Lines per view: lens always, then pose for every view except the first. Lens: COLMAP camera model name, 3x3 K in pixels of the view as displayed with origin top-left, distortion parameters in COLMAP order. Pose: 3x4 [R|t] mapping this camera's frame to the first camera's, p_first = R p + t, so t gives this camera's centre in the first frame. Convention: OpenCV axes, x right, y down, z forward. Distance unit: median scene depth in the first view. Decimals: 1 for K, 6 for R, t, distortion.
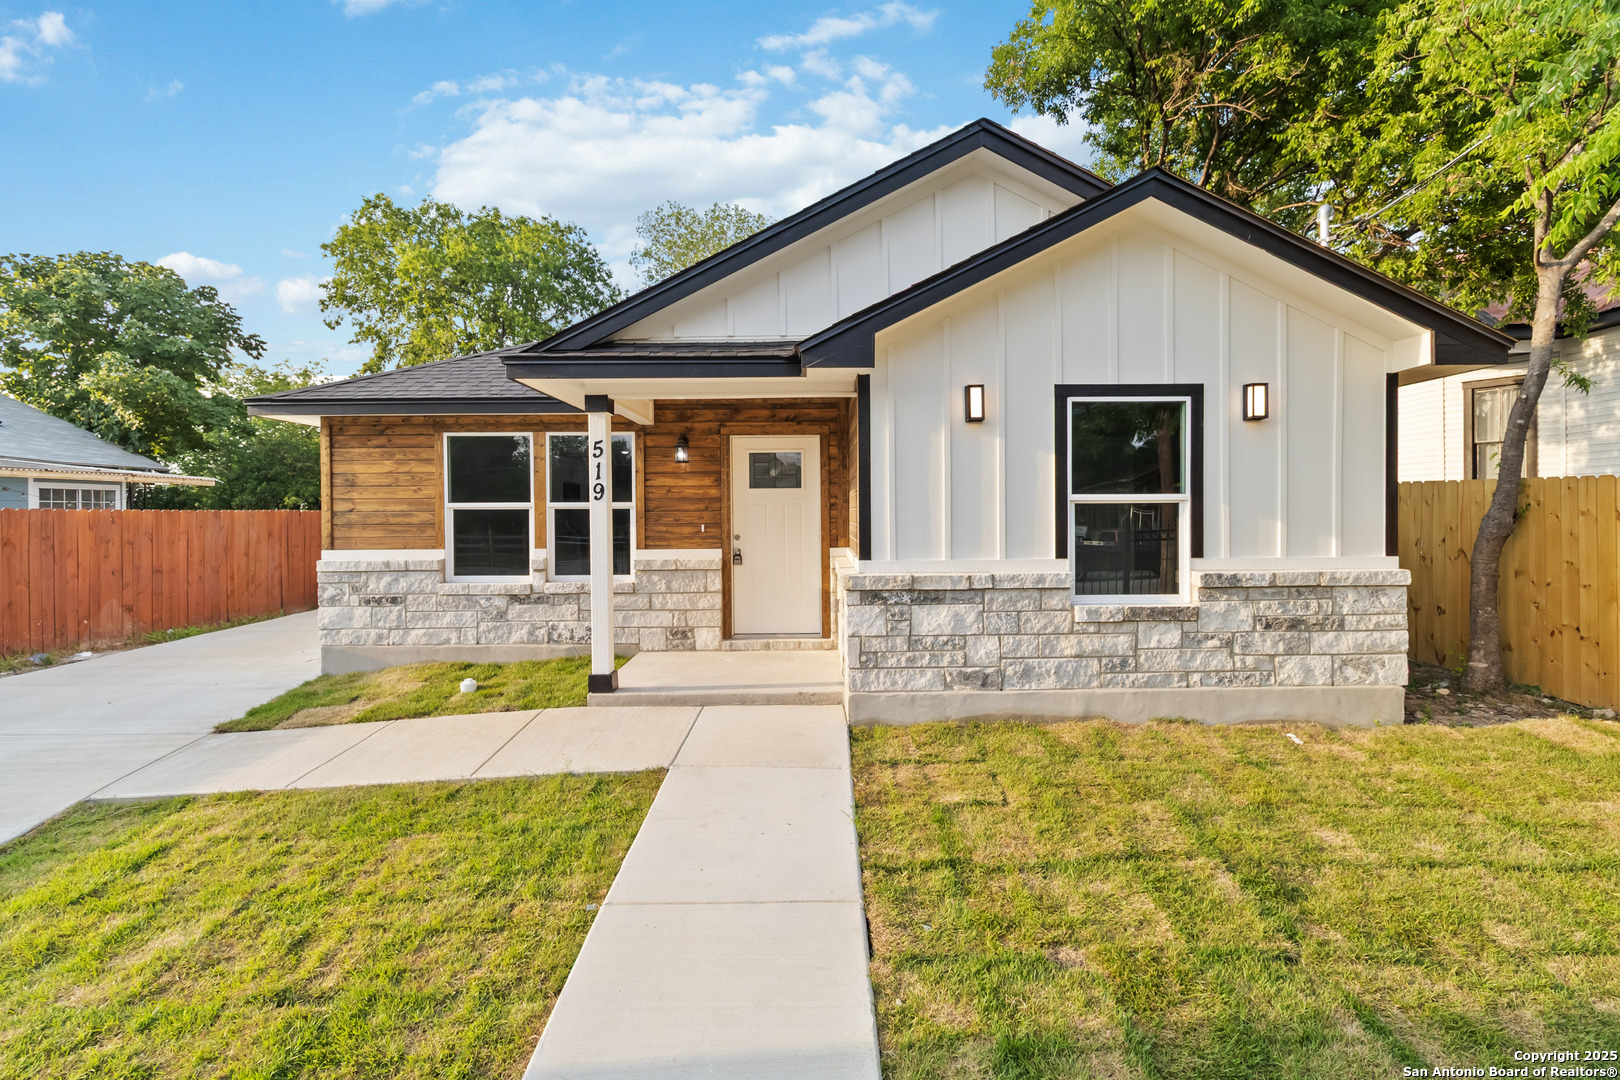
lens RADIAL K [[762.3, 0, 807.5], [0, 762.3, 533.5], [0, 0, 1]] dist [-0.000653, 0.001265]
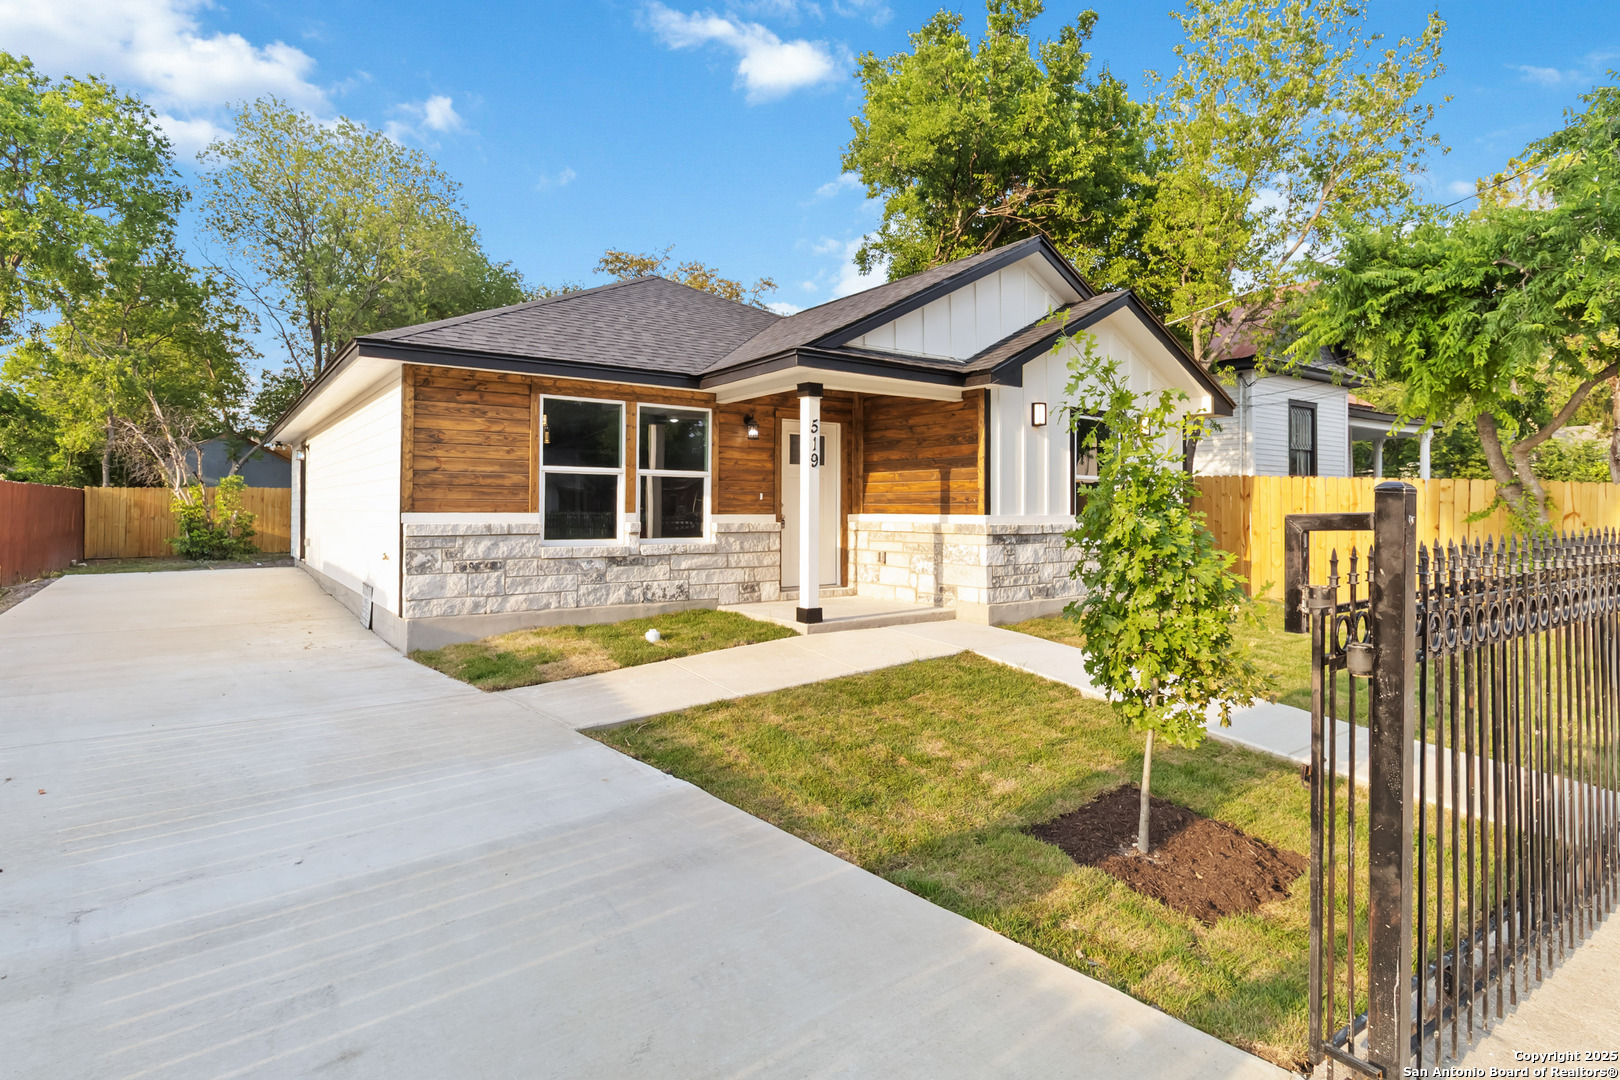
lens RADIAL K [[819.5, 0, 793.0], [0, 819.5, 516.9], [0, 0, 1]] dist [-0.012373, 0.000750]
pose [[0.815951, 0.006545, 0.578085, -0.827858], [0.005862, 0.999791, -0.019594, 0.049037], [-0.578092, 0.019377, 0.815742, -0.047454]]
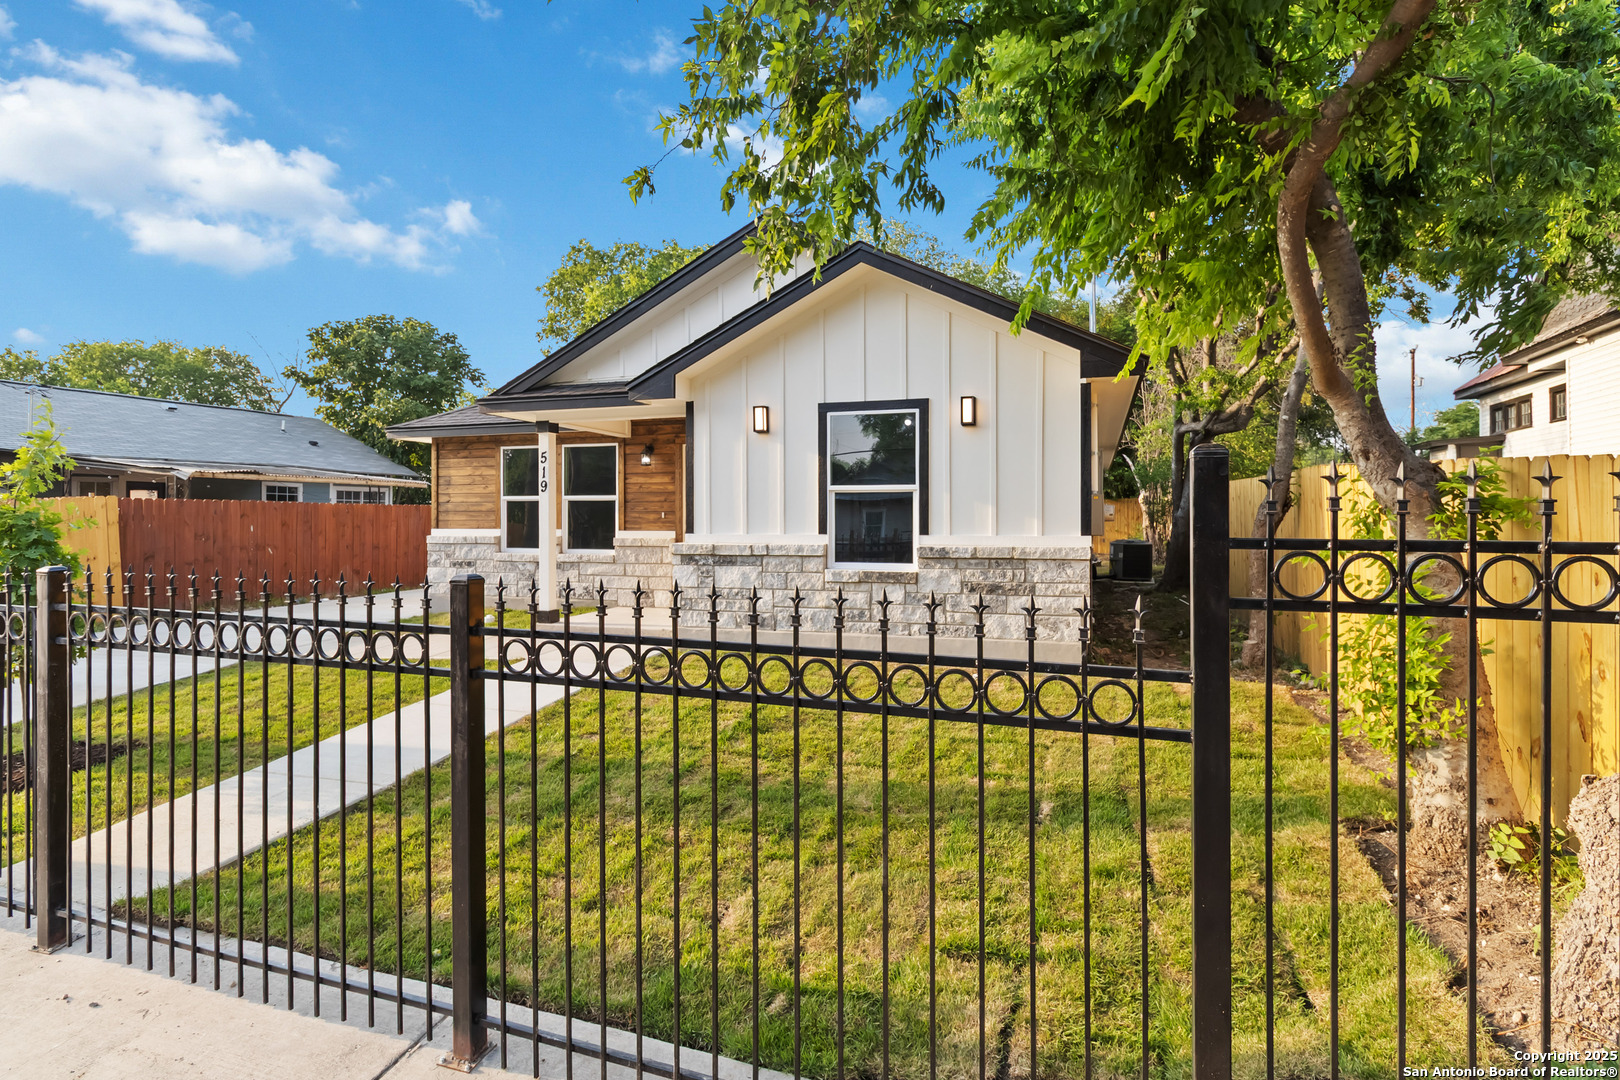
lens RADIAL K [[819.5, 0, 803.3], [0, 819.5, 533.1], [0, 0, 1]] dist [-0.012373, 0.000750]
pose [[0.947204, 0.013438, -0.320351, 0.549579], [-0.016630, 0.999836, -0.007231, 0.030333], [0.320201, 0.012177, 0.947271, -0.262070]]
